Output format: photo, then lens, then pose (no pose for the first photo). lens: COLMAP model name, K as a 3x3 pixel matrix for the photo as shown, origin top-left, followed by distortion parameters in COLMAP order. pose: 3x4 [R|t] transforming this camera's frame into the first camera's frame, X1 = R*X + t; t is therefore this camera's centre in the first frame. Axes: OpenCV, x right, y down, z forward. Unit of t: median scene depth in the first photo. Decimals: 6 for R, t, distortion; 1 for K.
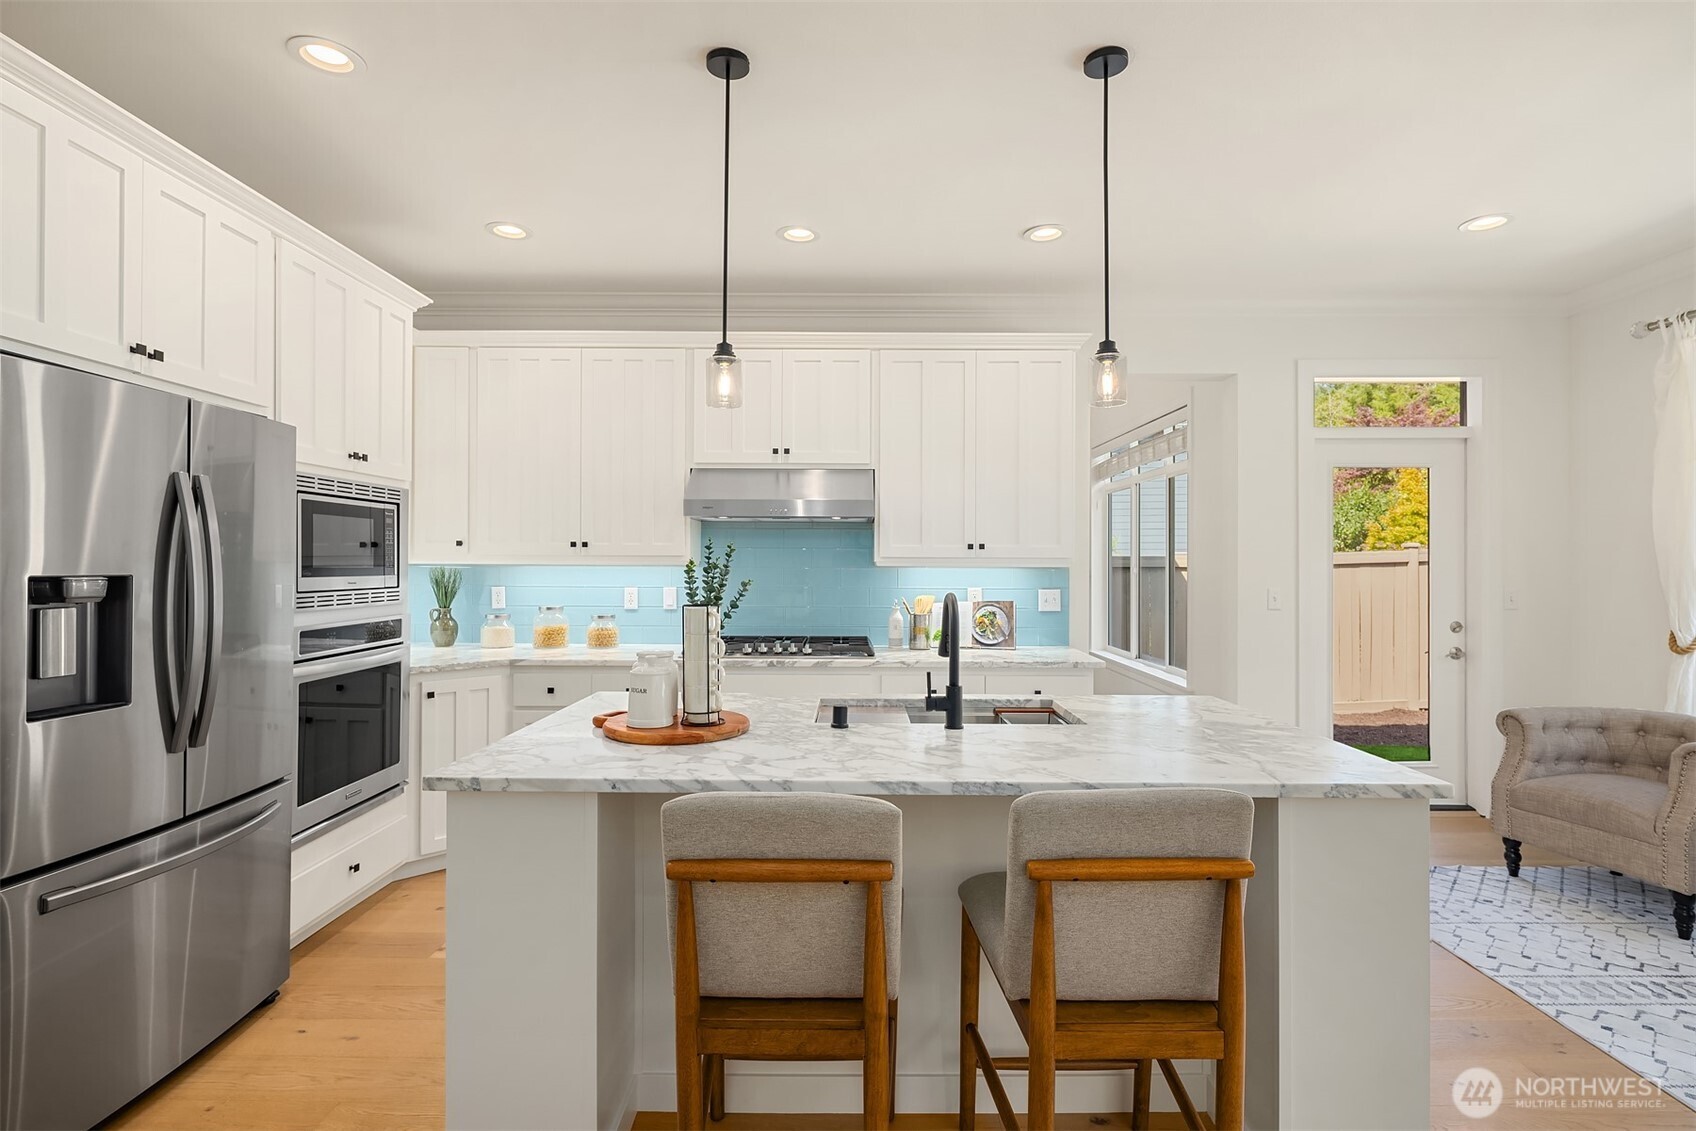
lens RADIAL K [[833.5, 0, 858.0], [0, 833.5, 561.2], [0, 0, 1]] dist [-0.002348, -0.000750]
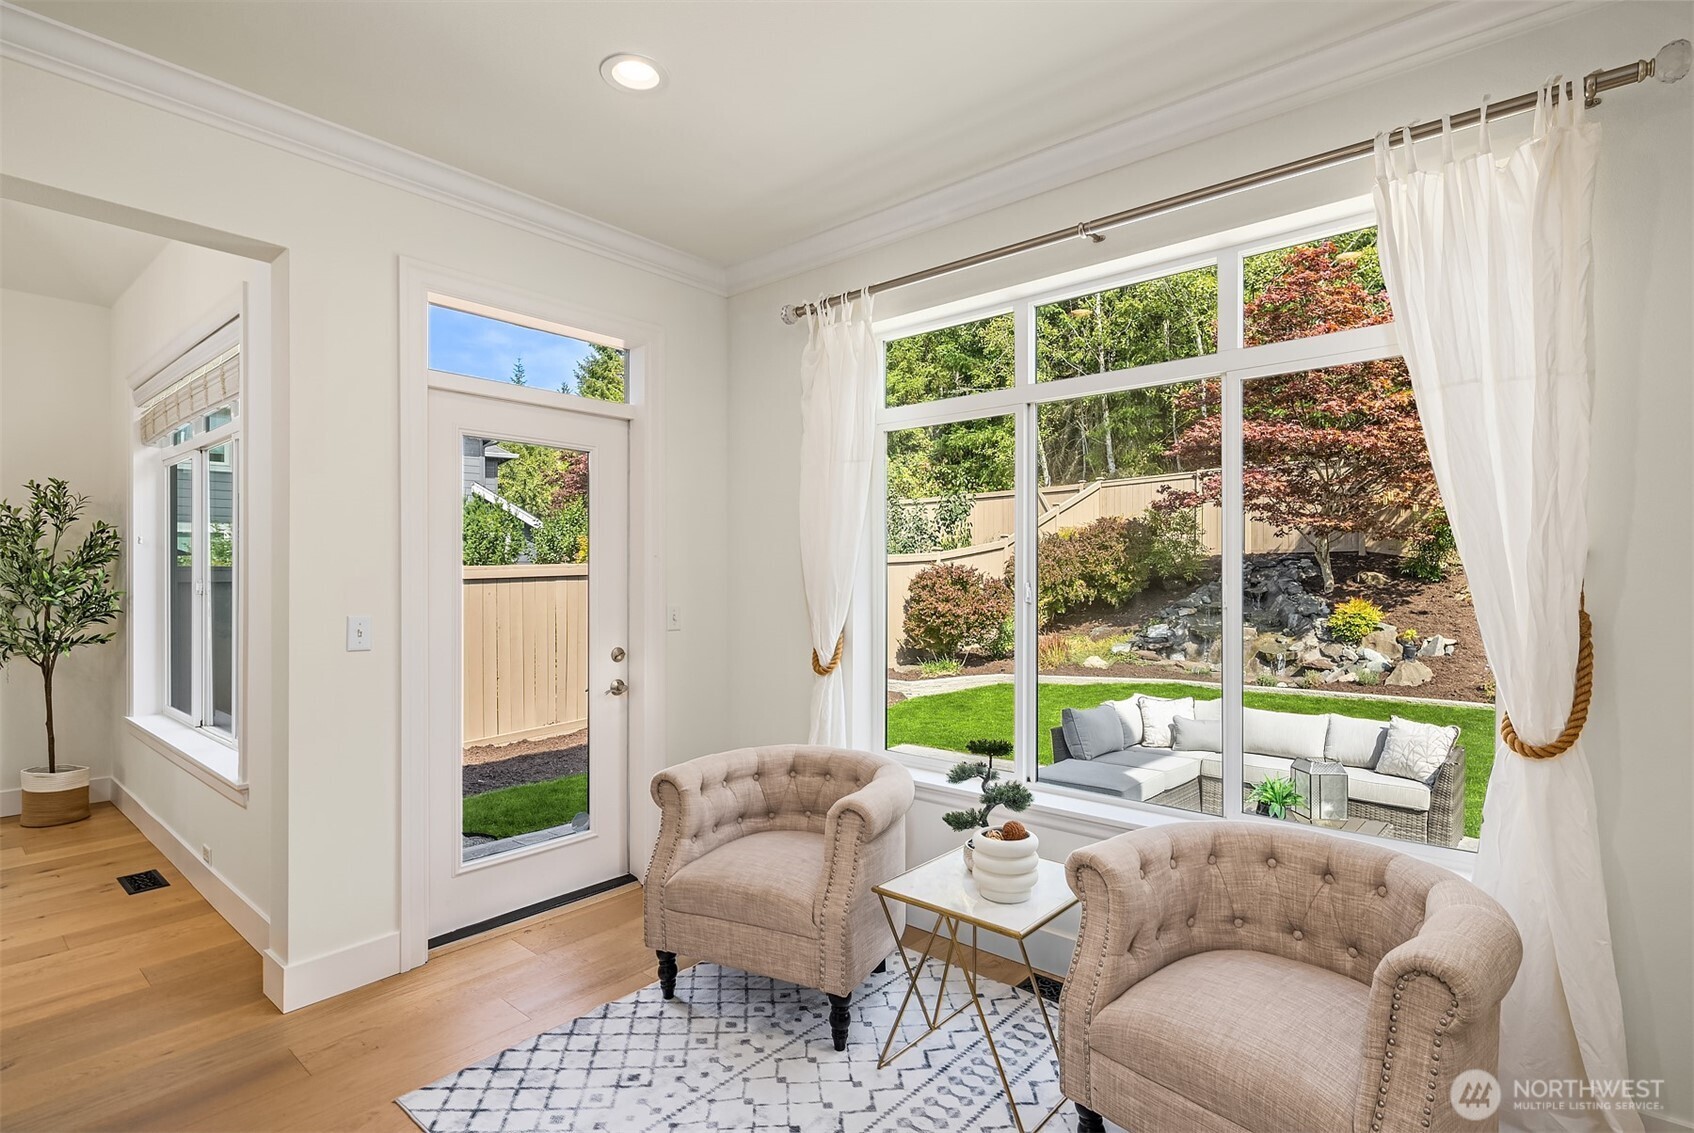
lens RADIAL K [[832.5, 0, 856.9], [0, 832.5, 562.2], [0, 0, 1]] dist [-0.002348, -0.000750]
pose [[0.650268, 0.011067, 0.759624, 0.330143], [-0.000528, 0.999900, -0.014115, 0.002085], [-0.759705, 0.008778, 0.650209, 0.387805]]
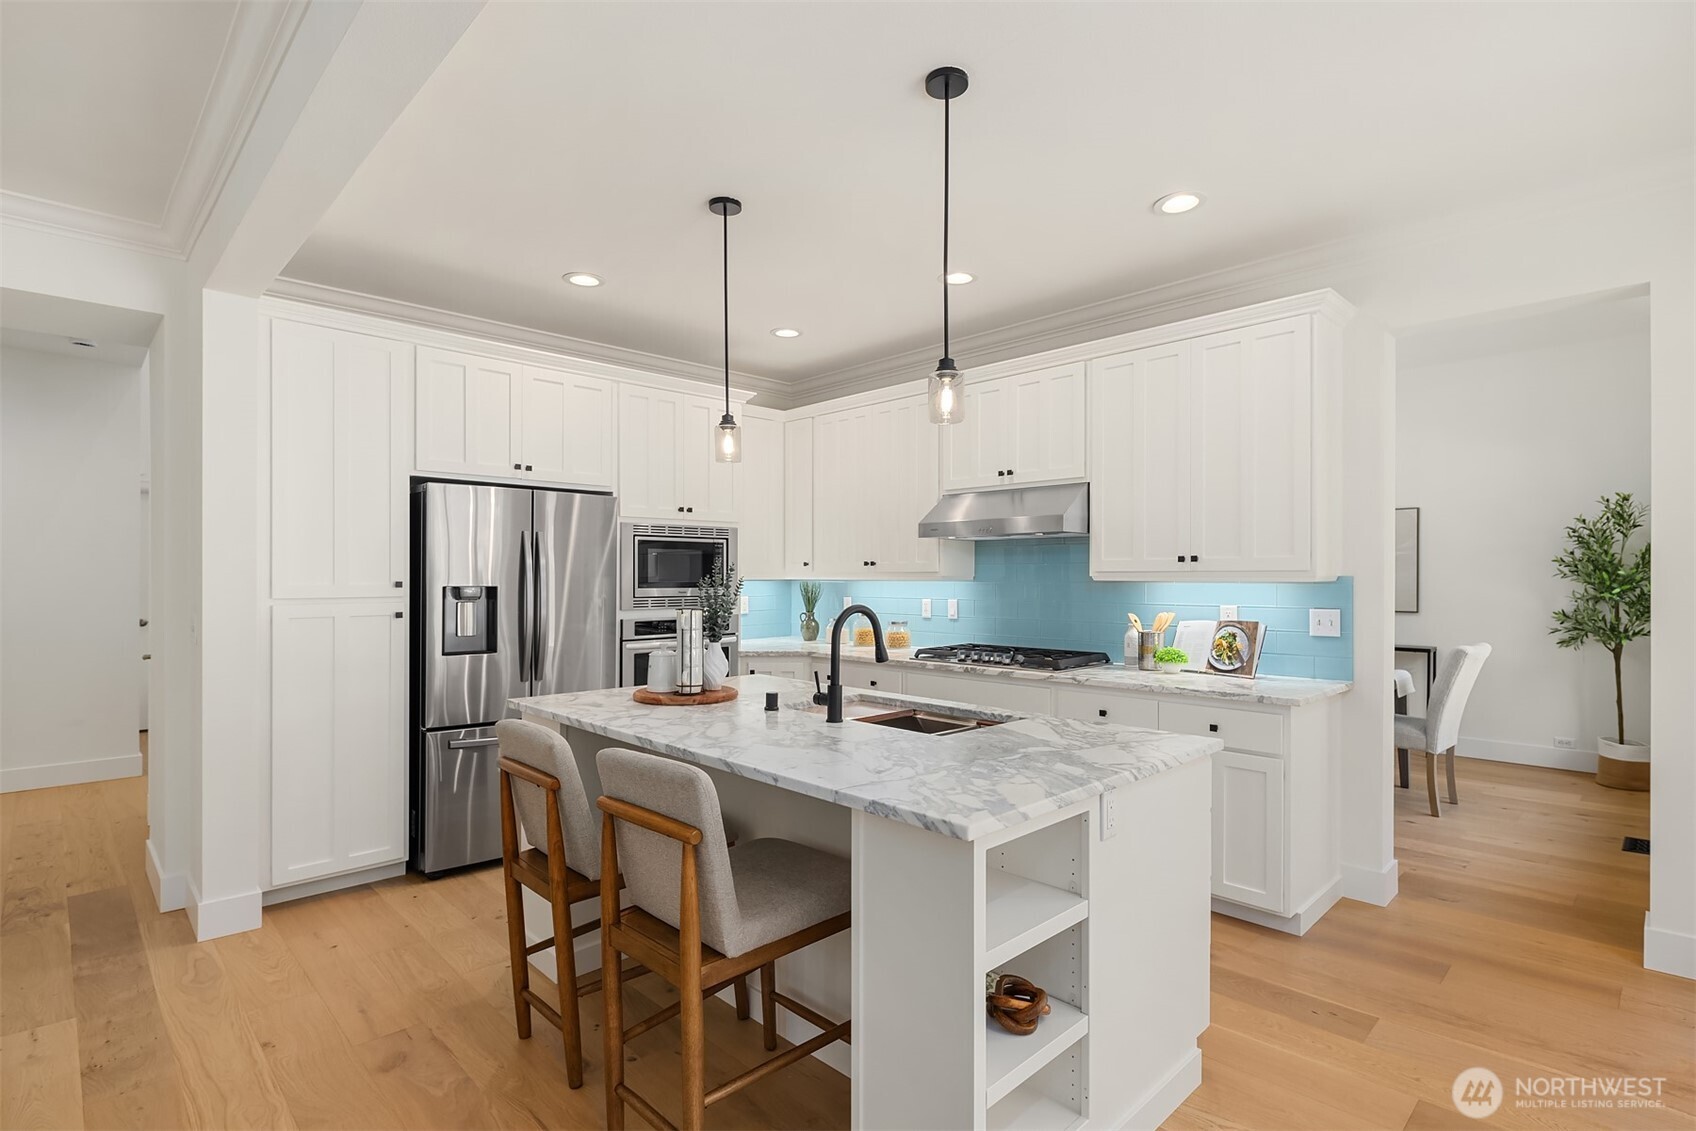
lens RADIAL K [[833.5, 0, 858.0], [0, 833.5, 561.2], [0, 0, 1]] dist [-0.002348, -0.000750]
pose [[0.698020, -0.017816, -0.715857, 0.601596], [0.005068, 0.999788, -0.019940, 0.001402], [0.716061, 0.010290, 0.697962, 0.137247]]
